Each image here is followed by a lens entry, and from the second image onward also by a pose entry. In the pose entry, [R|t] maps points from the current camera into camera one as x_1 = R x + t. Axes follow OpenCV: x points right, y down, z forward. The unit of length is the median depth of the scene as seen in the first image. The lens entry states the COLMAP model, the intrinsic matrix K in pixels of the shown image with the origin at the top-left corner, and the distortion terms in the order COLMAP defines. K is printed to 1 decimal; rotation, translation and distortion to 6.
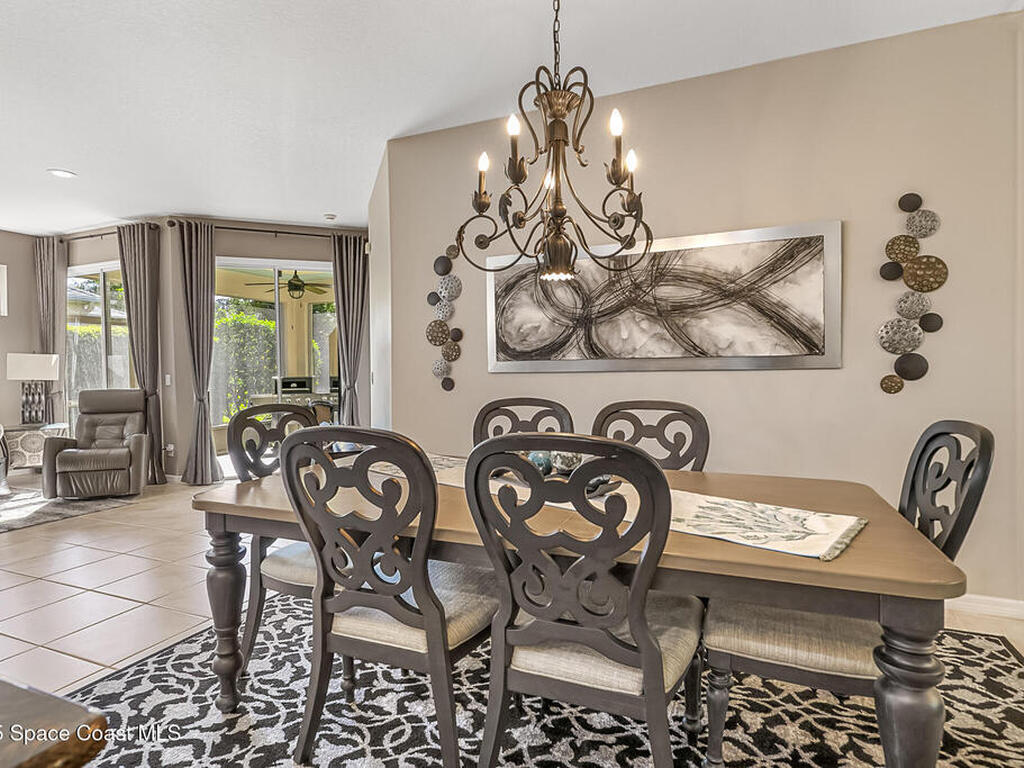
lens RADIAL K [[564.4, 0, 508.8], [0, 564.4, 374.4], [0, 0, 1]] dist [0.015475, 0.000108]
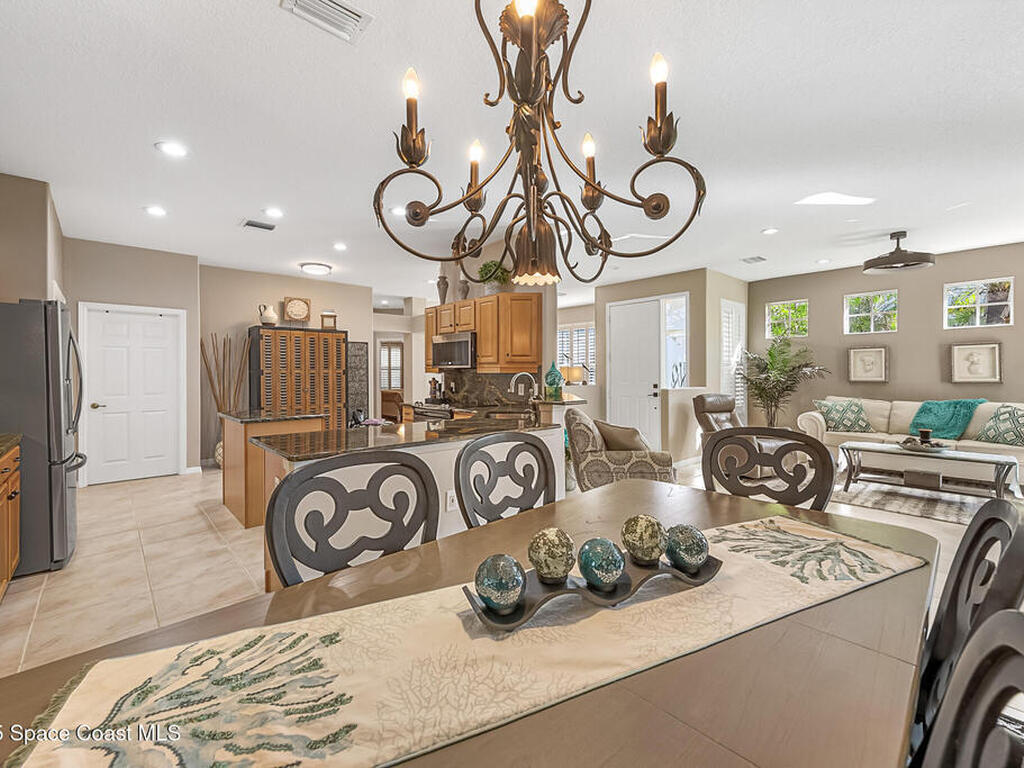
lens RADIAL K [[434.0, 0, 513.2], [0, 434.0, 375.4], [0, 0, 1]] dist [0.006772, -0.000926]
pose [[-0.397726, 0.016684, -0.917352, 0.278288], [-0.006406, 0.999760, 0.020960, -0.031162], [0.917482, 0.014213, -0.397524, 0.564275]]
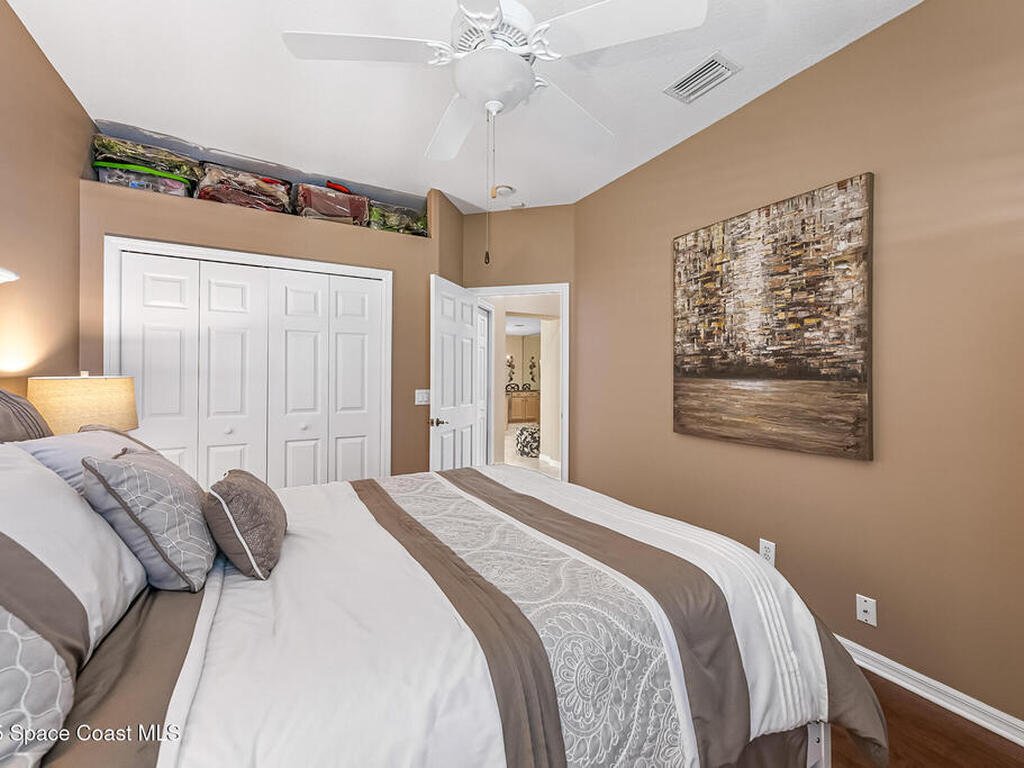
lens RADIAL K [[434.0, 0, 514.5], [0, 434.0, 378.7], [0, 0, 1]] dist [0.006772, -0.000926]
pose [[0.609041, 0.010598, 0.793068, -2.733687], [0.000182, 0.999909, -0.013503, 0.043796], [-0.793139, 0.008368, 0.608984, -1.805186]]
